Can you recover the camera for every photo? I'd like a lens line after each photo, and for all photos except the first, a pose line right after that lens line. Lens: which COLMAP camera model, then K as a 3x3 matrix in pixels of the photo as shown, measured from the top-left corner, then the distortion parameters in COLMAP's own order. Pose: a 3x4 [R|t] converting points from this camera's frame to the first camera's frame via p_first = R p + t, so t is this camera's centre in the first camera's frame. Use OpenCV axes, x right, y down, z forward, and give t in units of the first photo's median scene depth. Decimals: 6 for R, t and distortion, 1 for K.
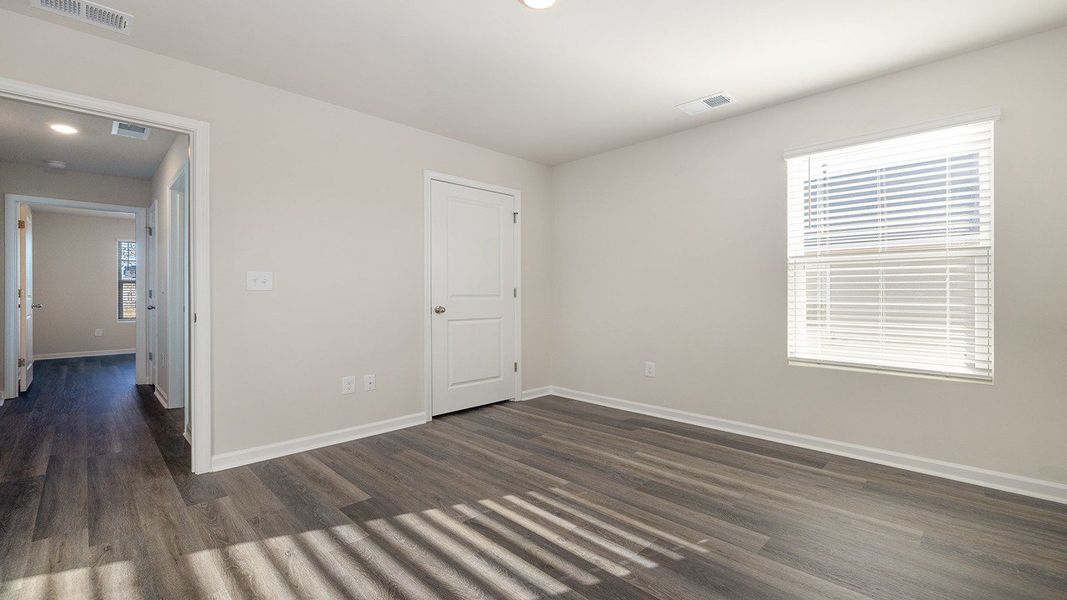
lens RADIAL K [[455.0, 0, 532.9], [0, 455.0, 295.2], [0, 0, 1]] dist [0.000320, -0.000846]
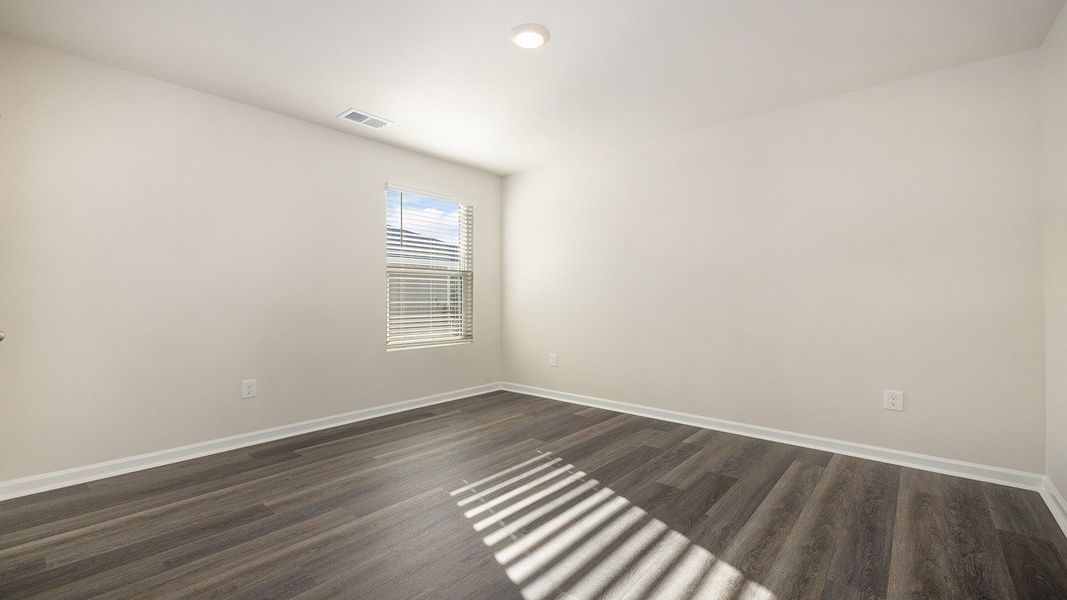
lens RADIAL K [[455.0, 0, 533.2], [0, 455.0, 296.2], [0, 0, 1]] dist [0.000320, -0.000846]
pose [[-0.083440, -0.002344, 0.996510, -0.813841], [-0.000186, 0.999997, 0.002337, -0.005066], [-0.996513, 0.000009, -0.083441, 0.776966]]
